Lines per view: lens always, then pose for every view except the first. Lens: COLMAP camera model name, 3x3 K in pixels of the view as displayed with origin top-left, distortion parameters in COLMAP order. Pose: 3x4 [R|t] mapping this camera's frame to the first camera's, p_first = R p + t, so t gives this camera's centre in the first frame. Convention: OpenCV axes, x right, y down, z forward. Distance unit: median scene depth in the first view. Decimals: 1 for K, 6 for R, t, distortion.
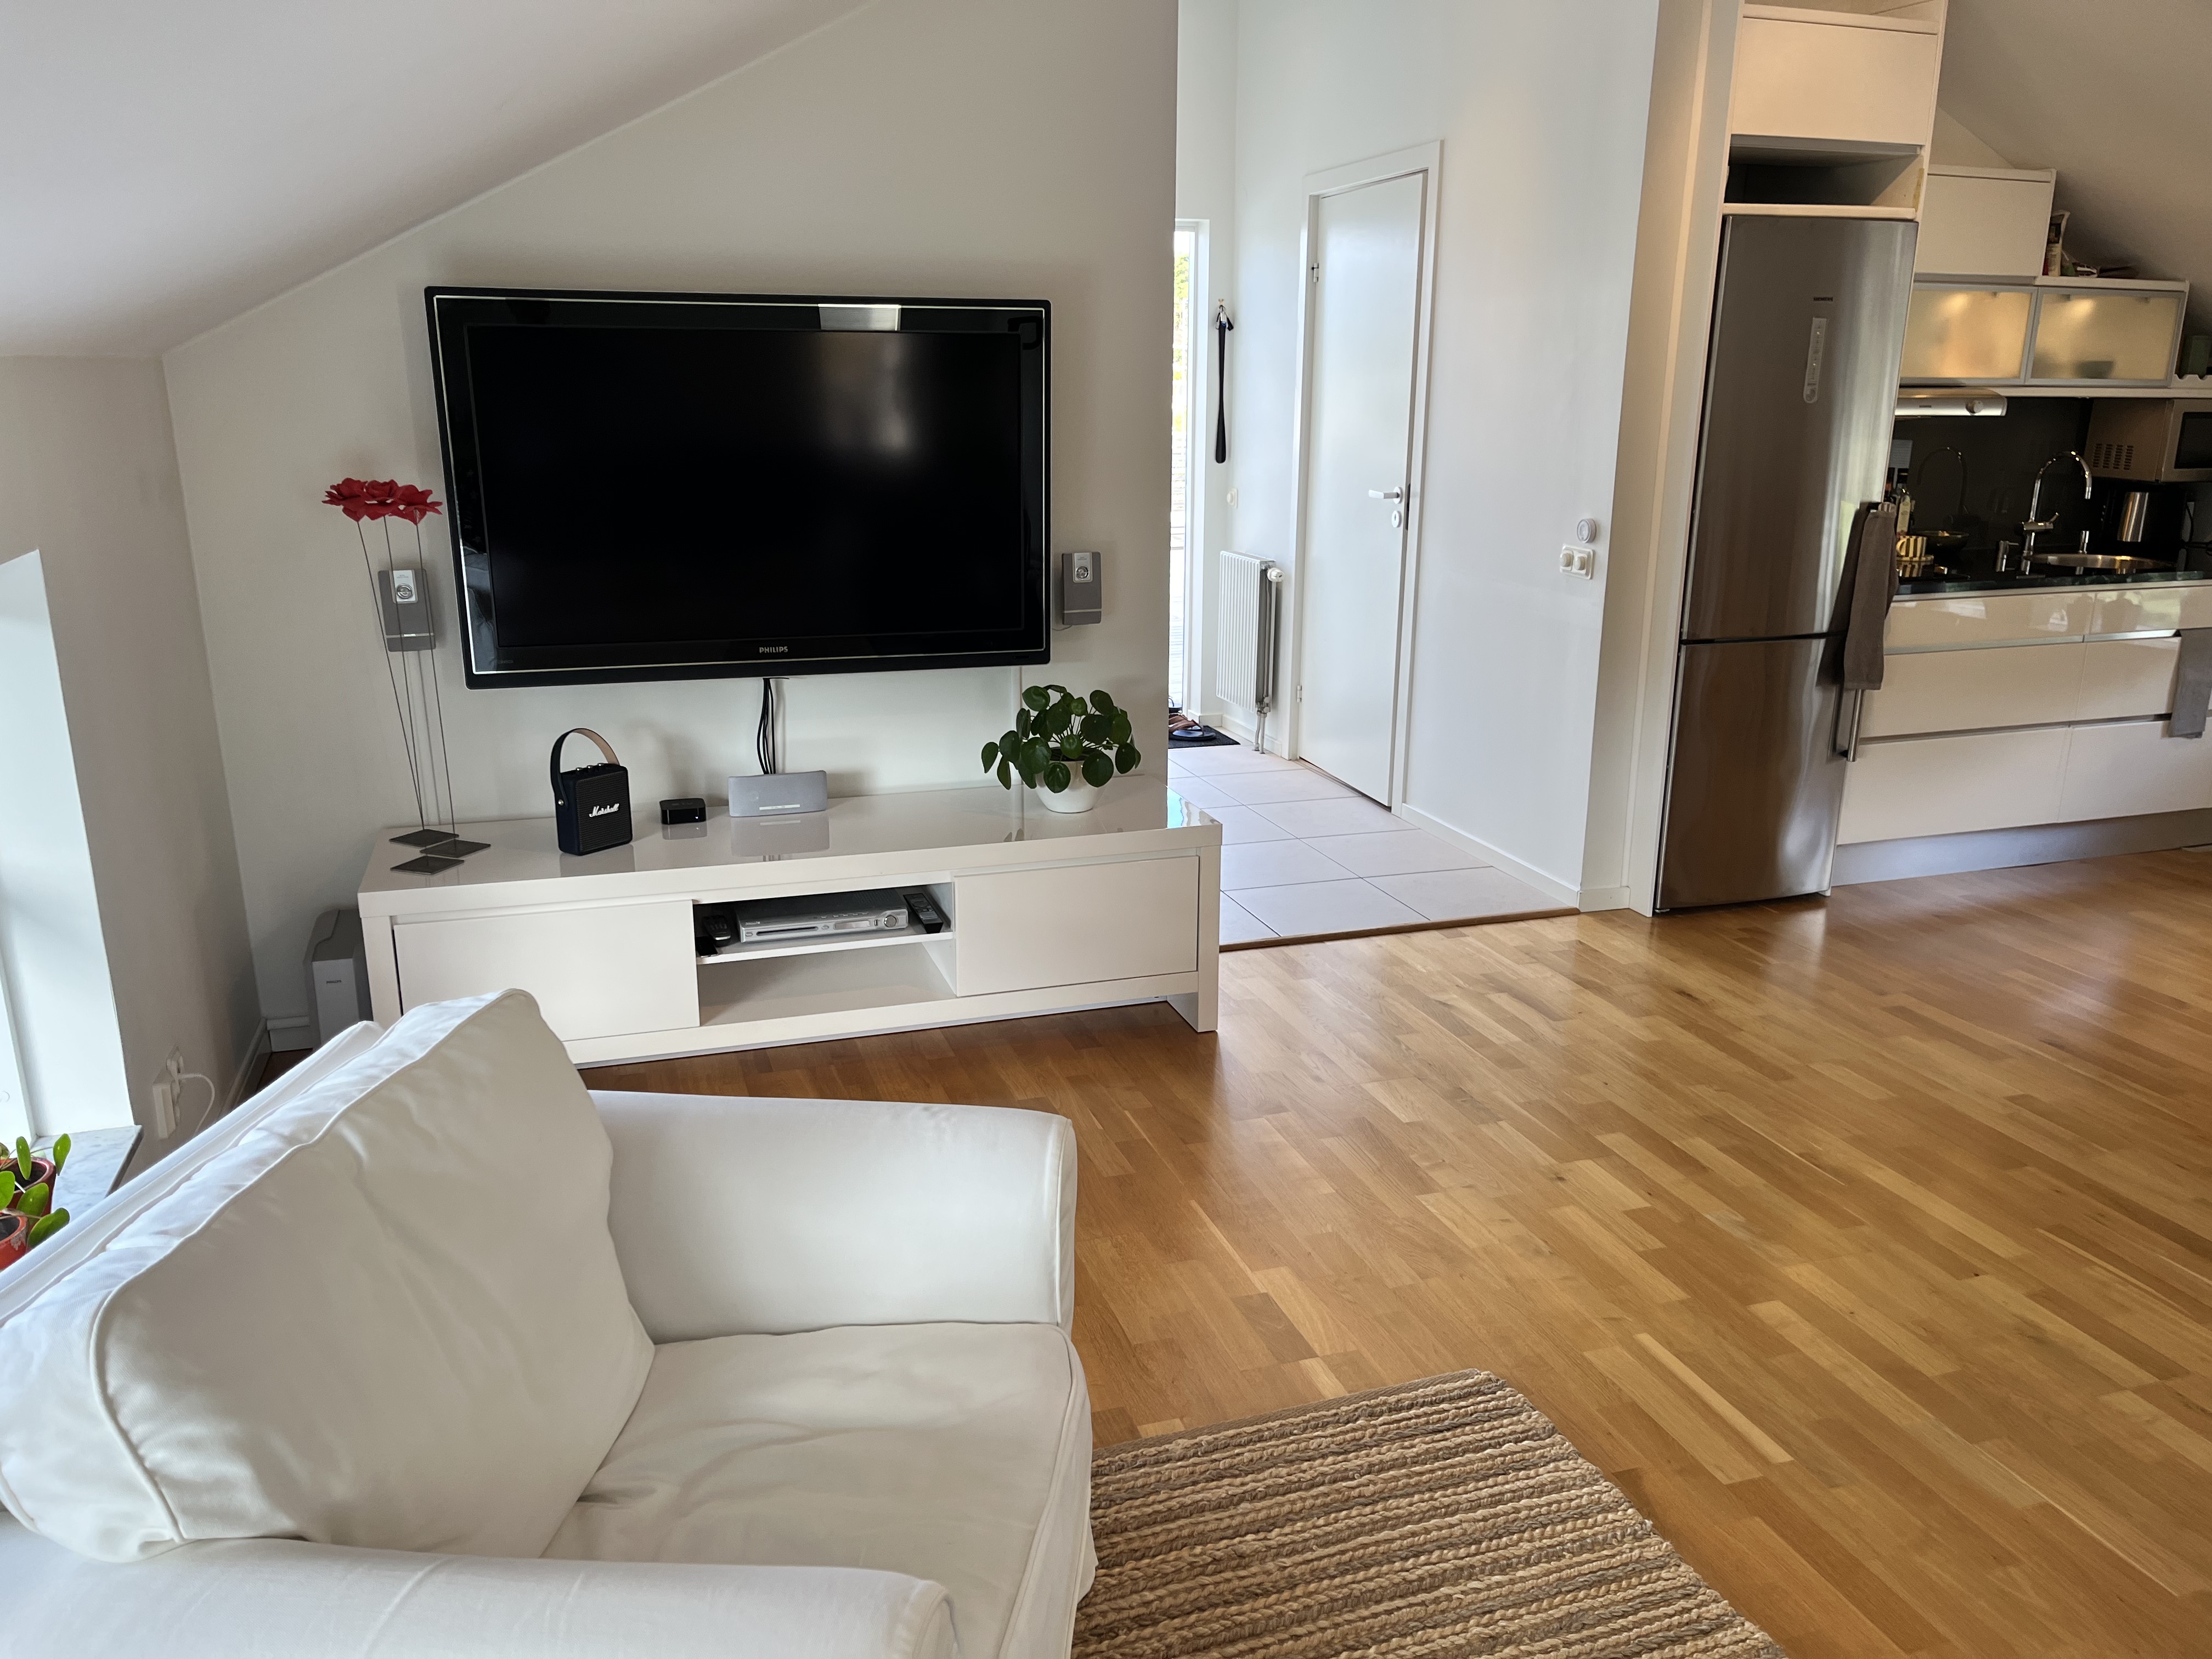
lens RADIAL K [[1667.1, 0, 1106.0], [0, 1667.1, 829.5], [0, 0, 1]] dist [0.009000, 0.004957]
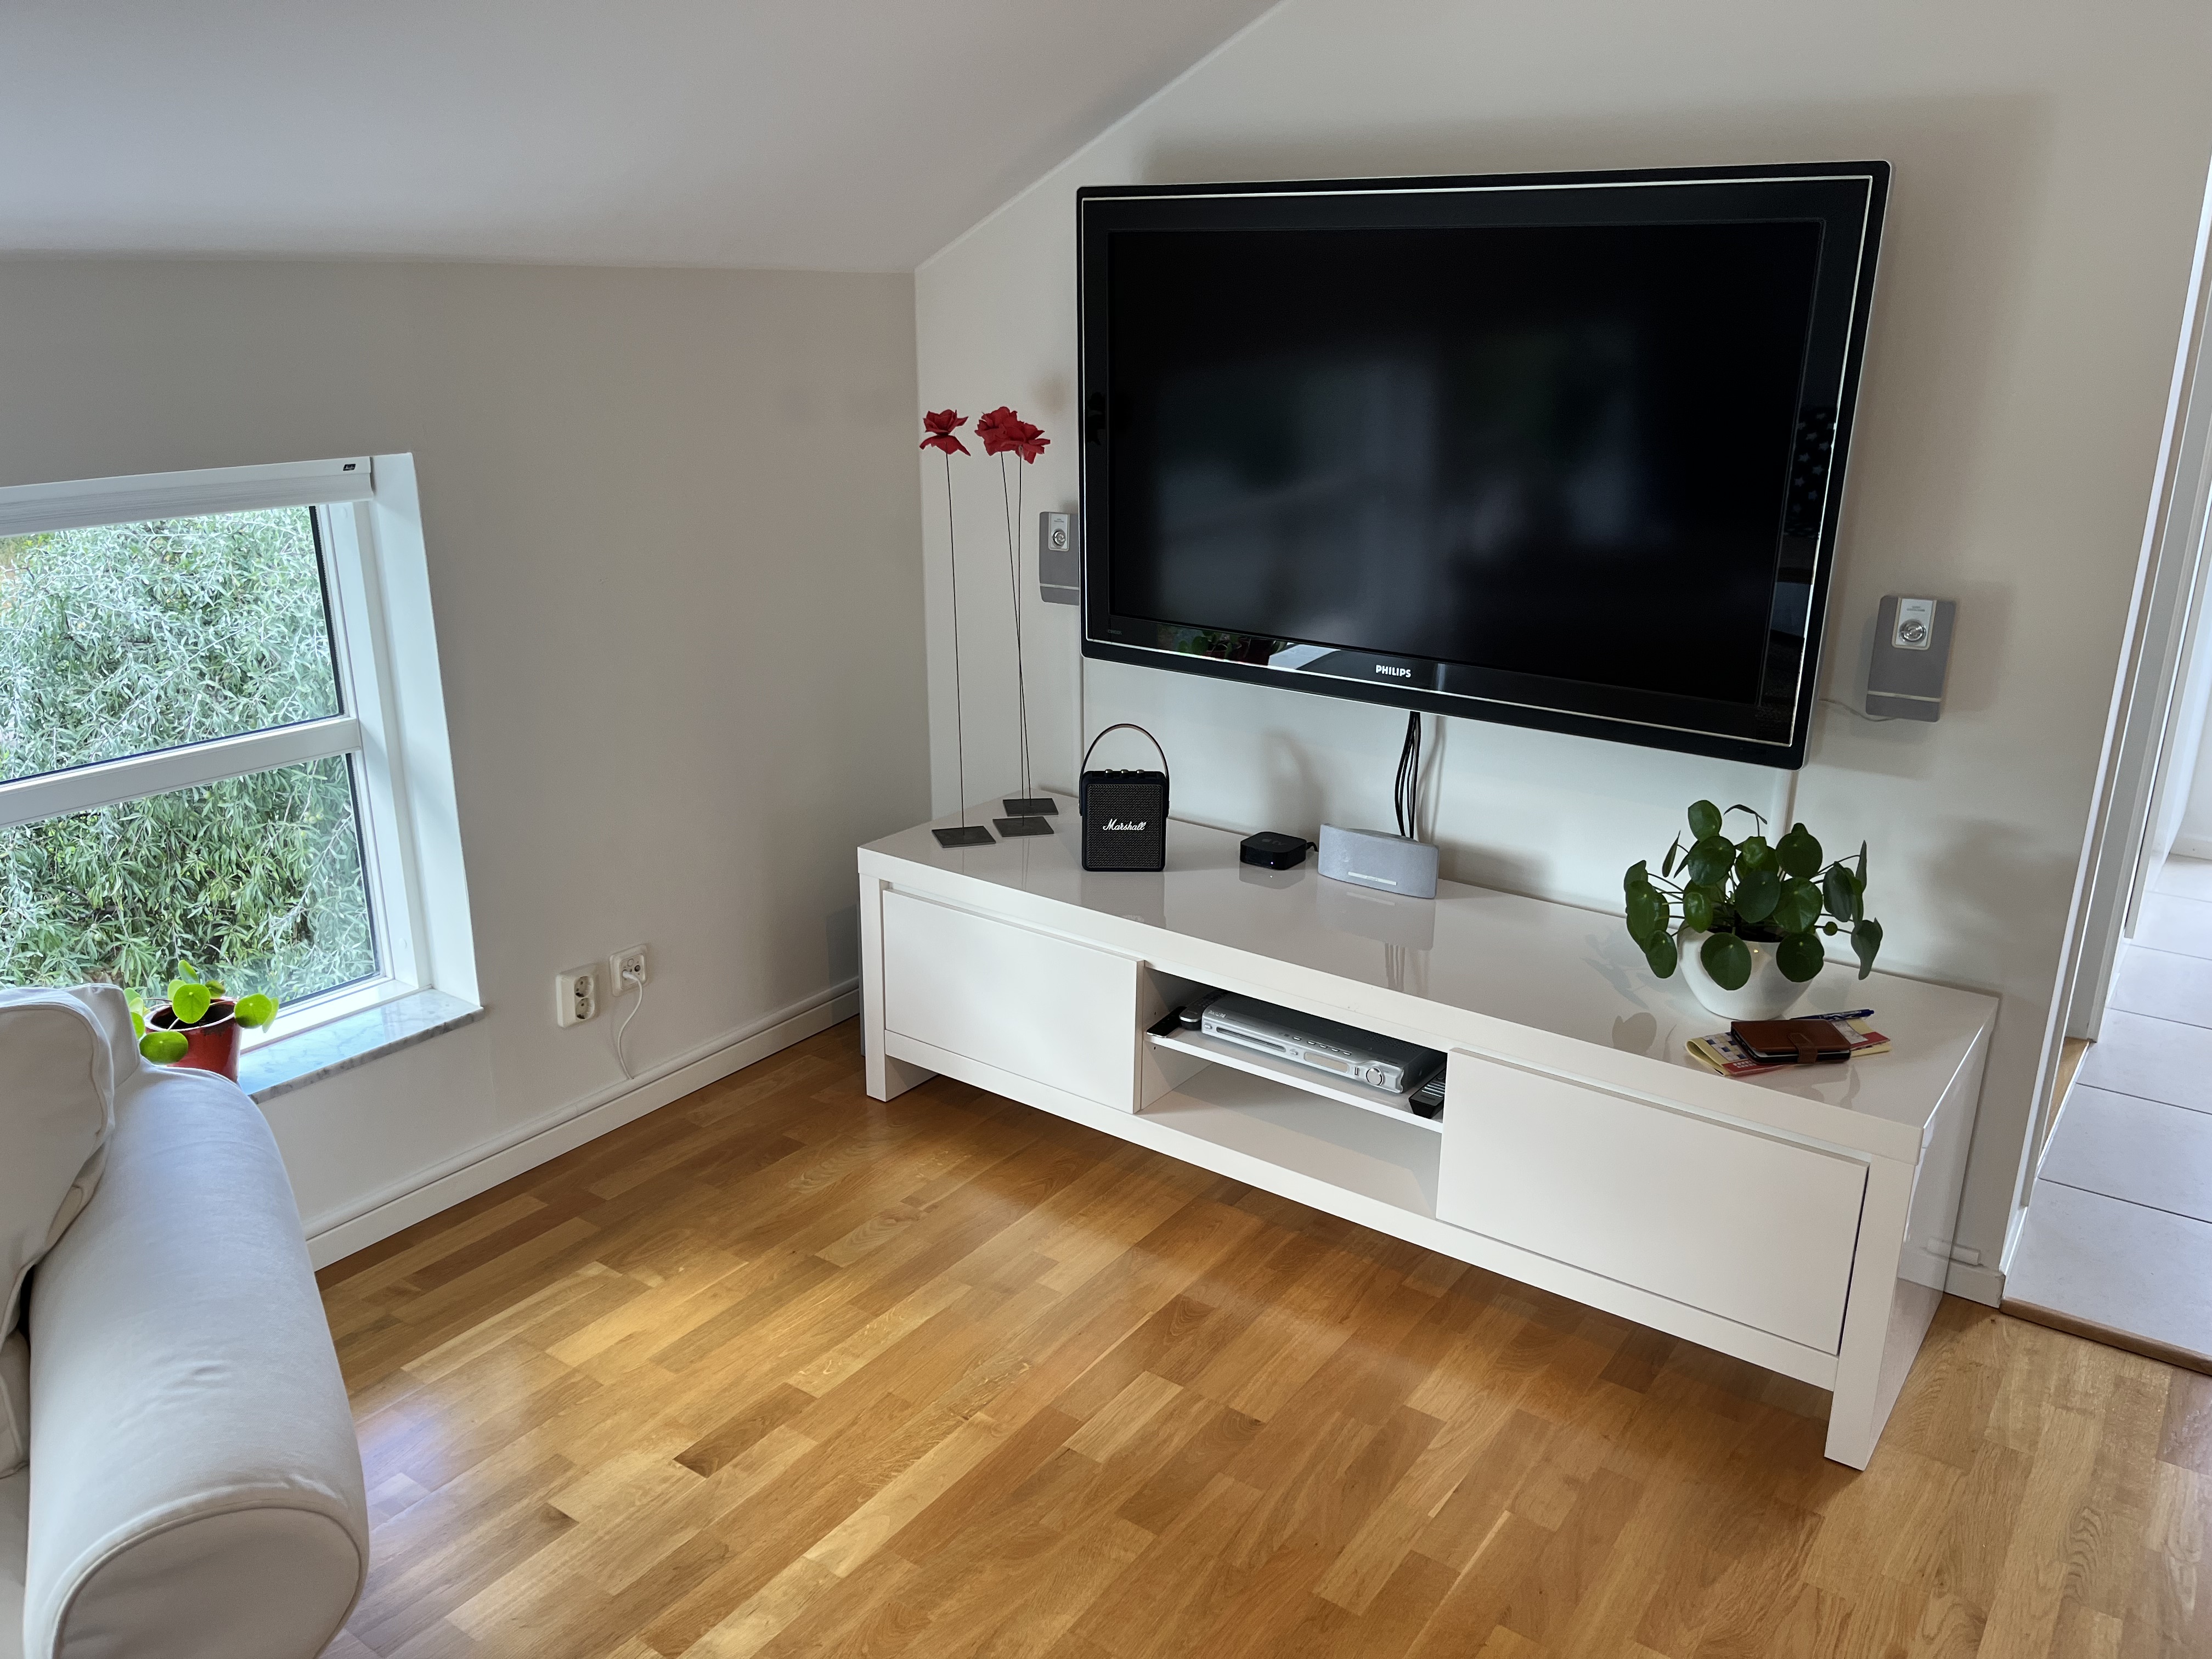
lens RADIAL K [[1667.1, 0, 1106.0], [0, 1667.1, 829.5], [0, 0, 1]] dist [0.009000, 0.004957]
pose [[0.589078, 0.246628, -0.769521, 0.325730], [-0.213351, 0.965965, 0.146265, -0.126787], [0.779403, 0.078017, 0.621647, 0.469978]]
